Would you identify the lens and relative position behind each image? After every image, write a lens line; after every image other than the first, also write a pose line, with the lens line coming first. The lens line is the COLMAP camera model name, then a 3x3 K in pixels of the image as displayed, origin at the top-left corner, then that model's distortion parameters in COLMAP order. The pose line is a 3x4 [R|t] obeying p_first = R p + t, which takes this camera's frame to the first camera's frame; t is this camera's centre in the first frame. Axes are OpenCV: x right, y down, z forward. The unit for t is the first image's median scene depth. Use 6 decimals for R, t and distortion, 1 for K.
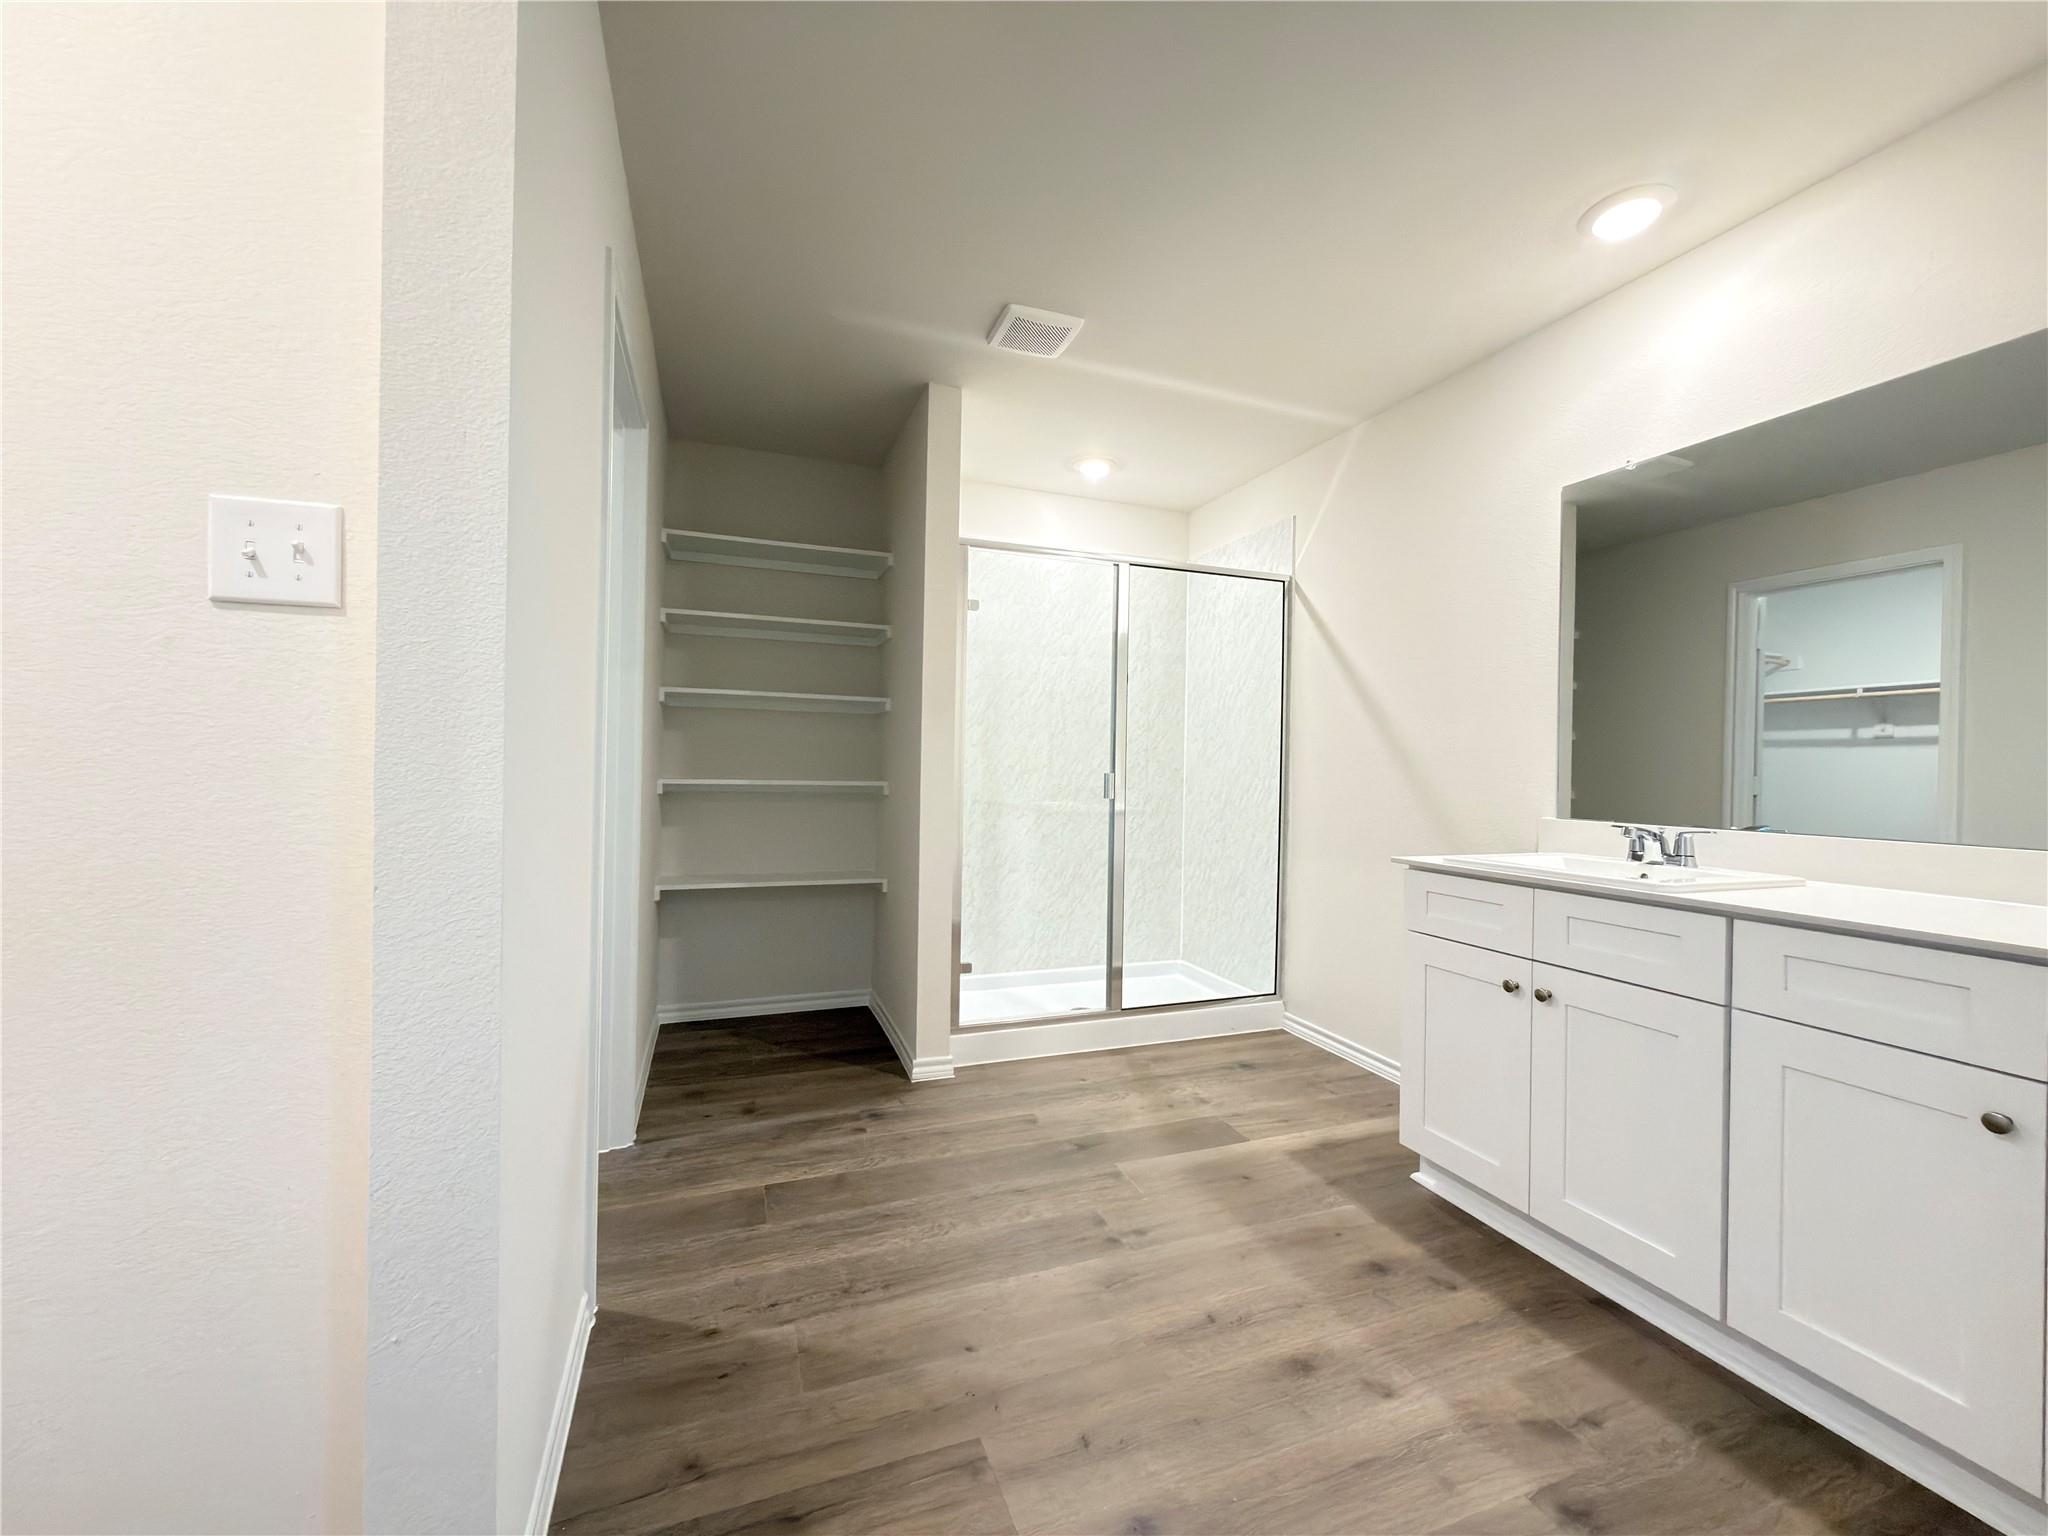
lens RADIAL K [[818.1, 0, 1030.7], [0, 818.1, 776.9], [0, 0, 1]] dist [-0.000125, -0.000157]
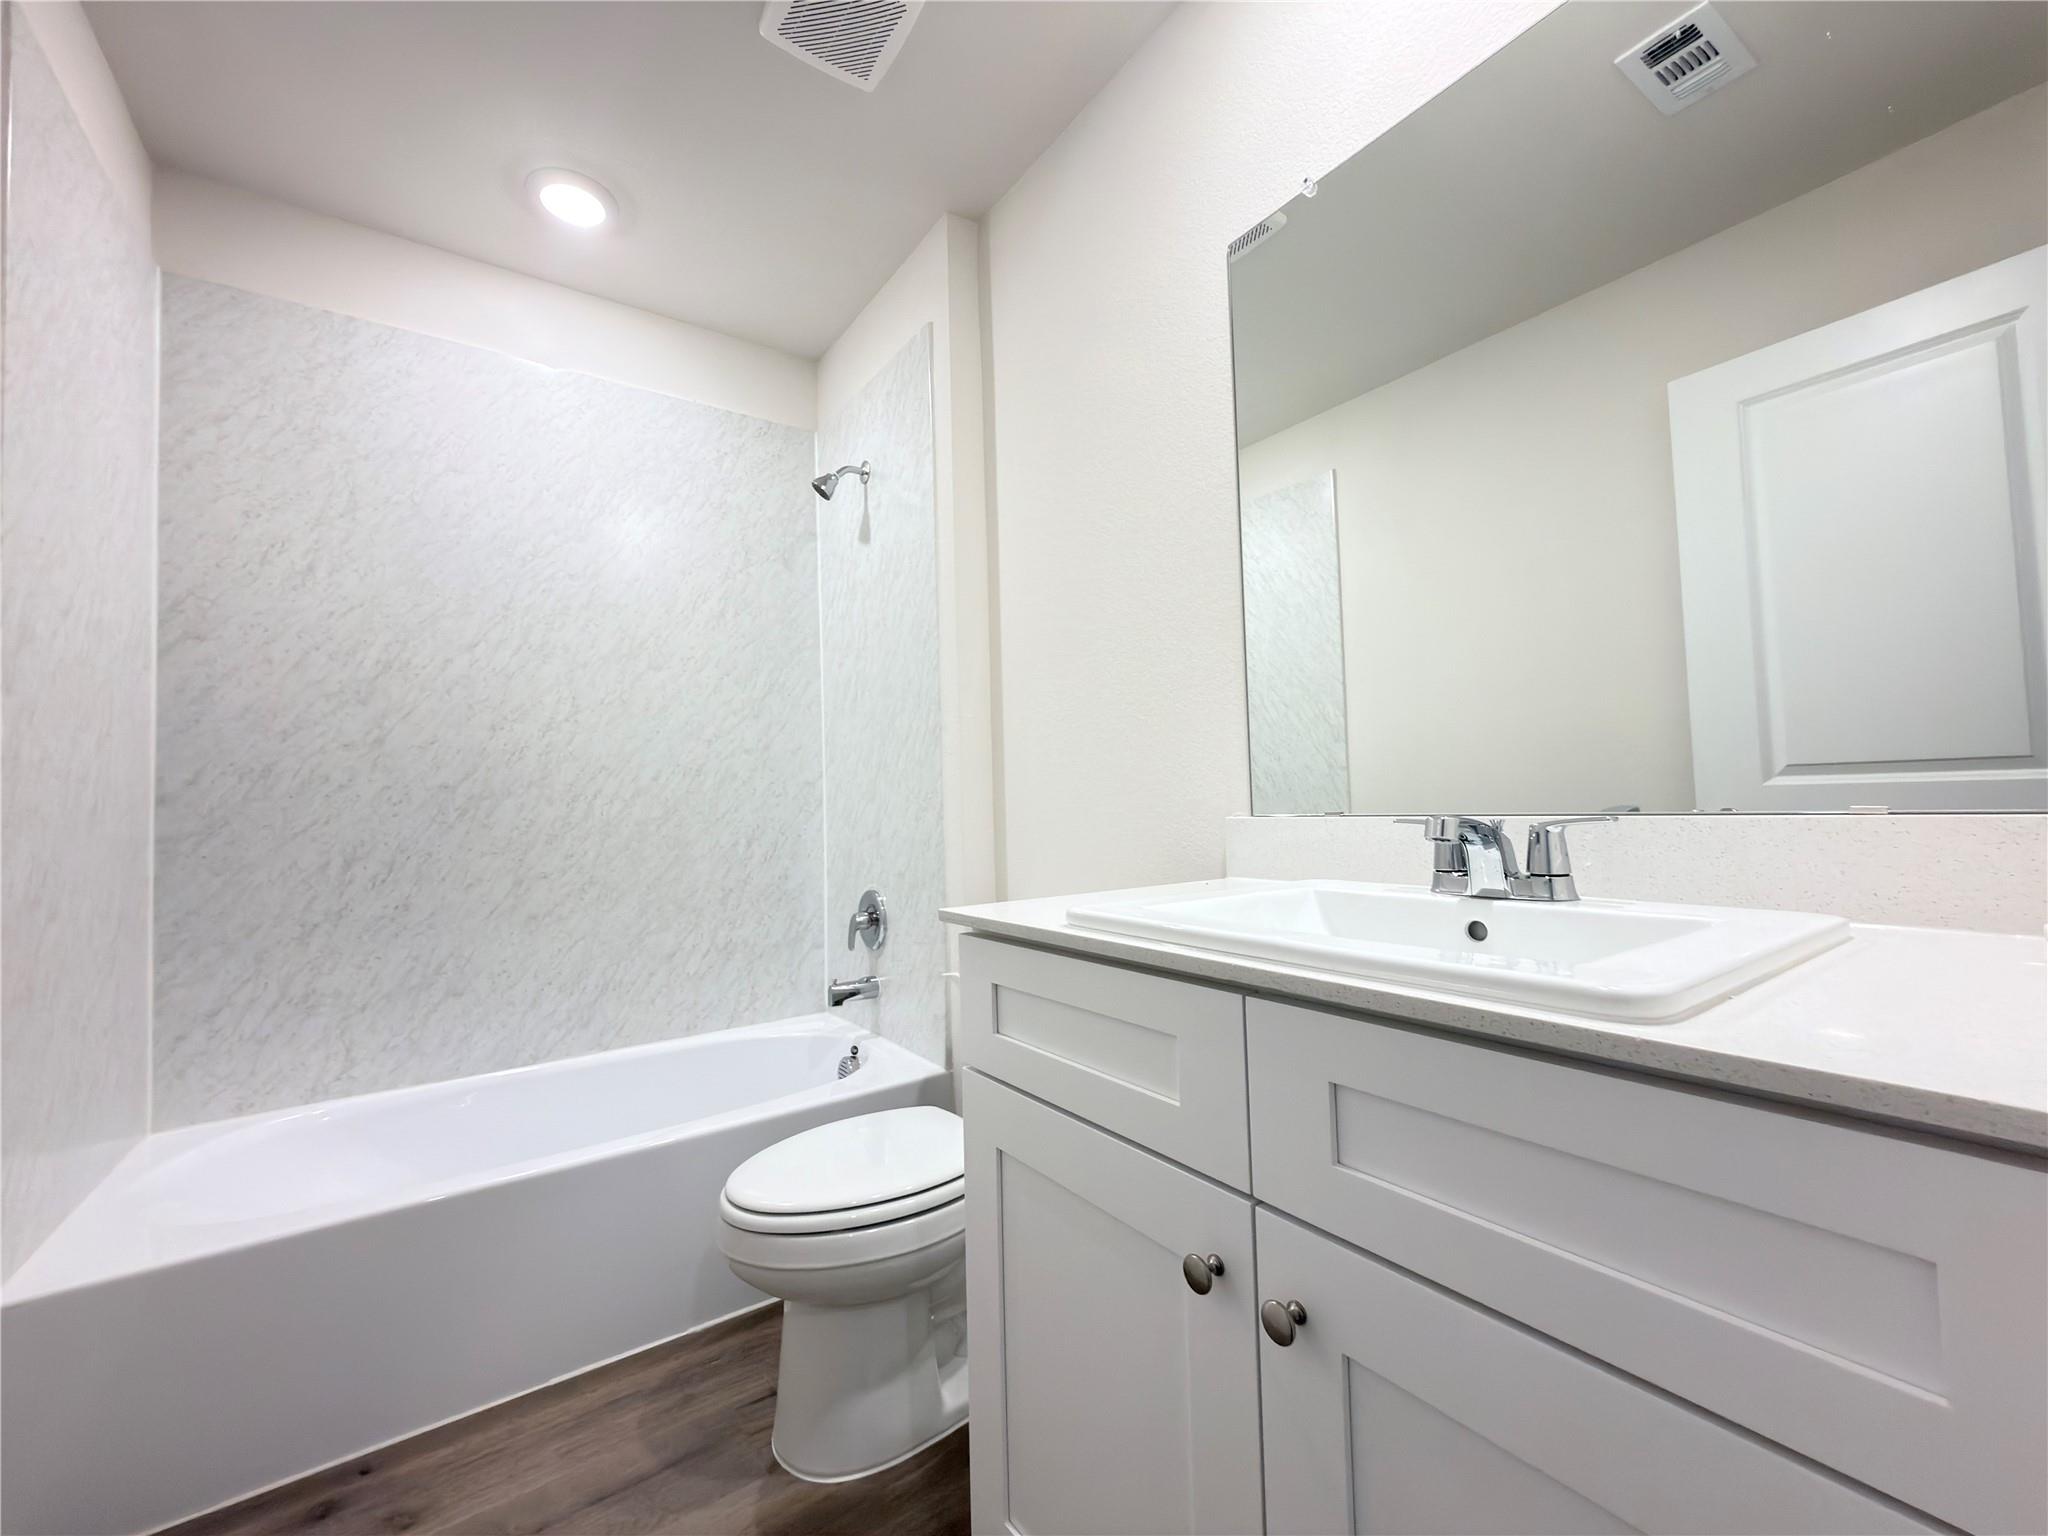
lens RADIAL K [[818.1, 0, 1019.4], [0, 818.1, 766.2], [0, 0, 1]] dist [-0.000125, -0.000157]
pose [[0.963264, -0.011934, 0.268290, 0.332694], [0.029300, 0.997719, -0.060820, 0.045617], [-0.266952, 0.066447, 0.961416, 0.530941]]
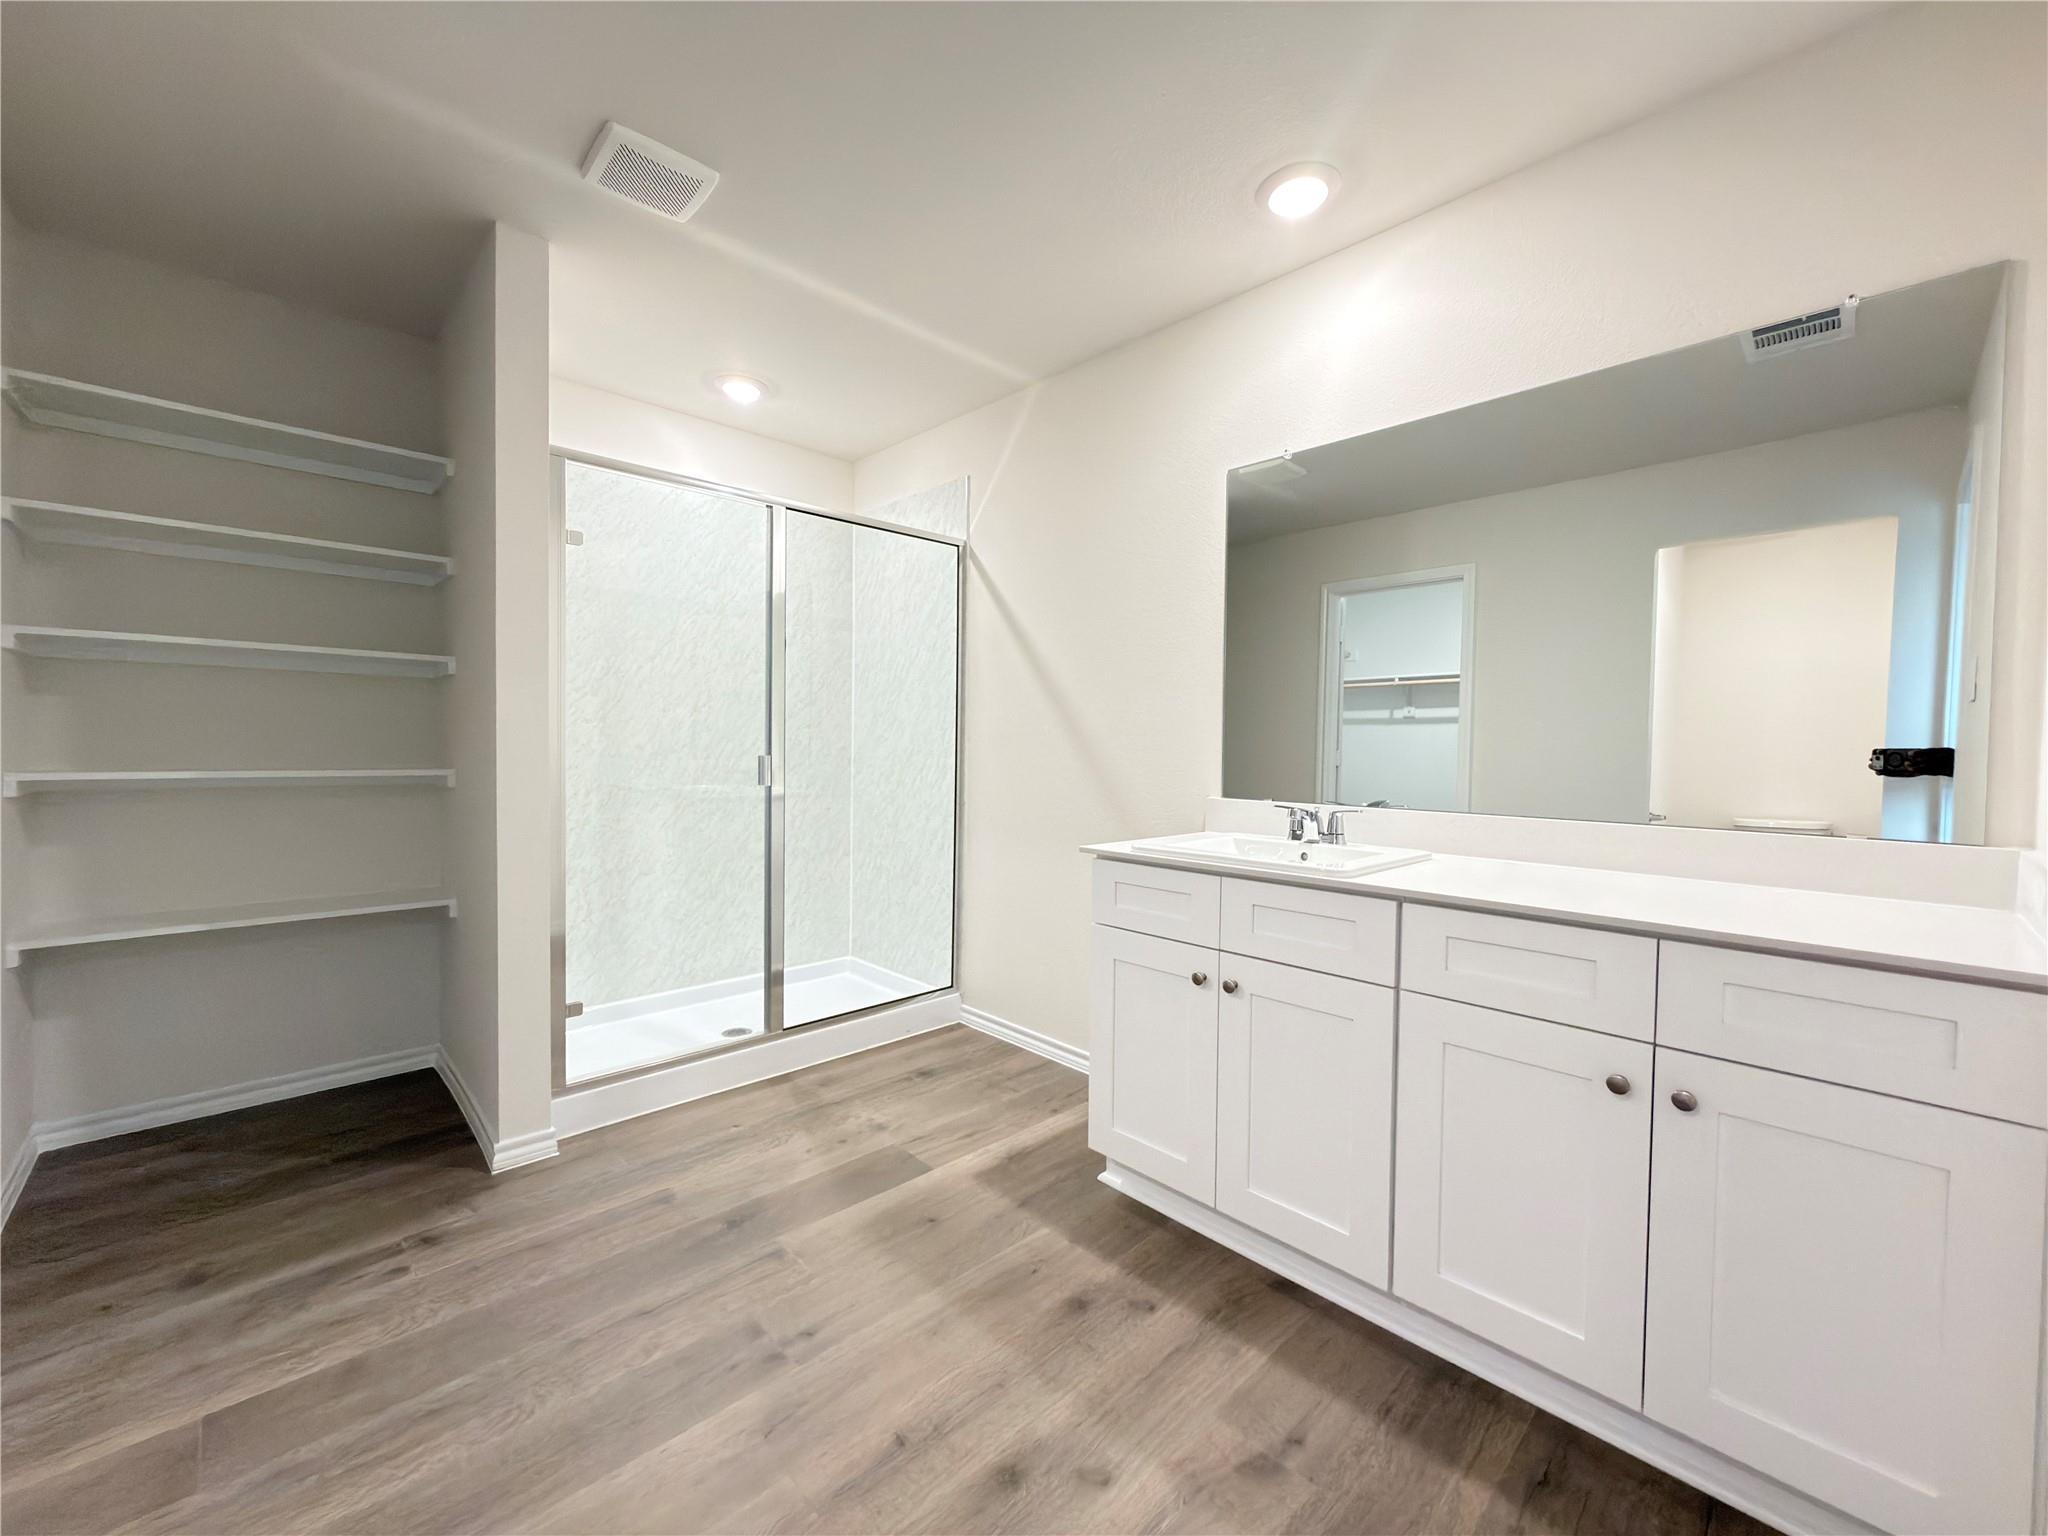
lens RADIAL K [[818.1, 0, 1022.5], [0, 818.1, 763.7], [0, 0, 1]] dist [-0.000125, -0.000157]
pose [[0.922605, -0.014551, 0.385473, 0.021431], [0.007209, 0.999764, 0.020485, -0.014457], [-0.385680, -0.016121, 0.922492, 0.155358]]
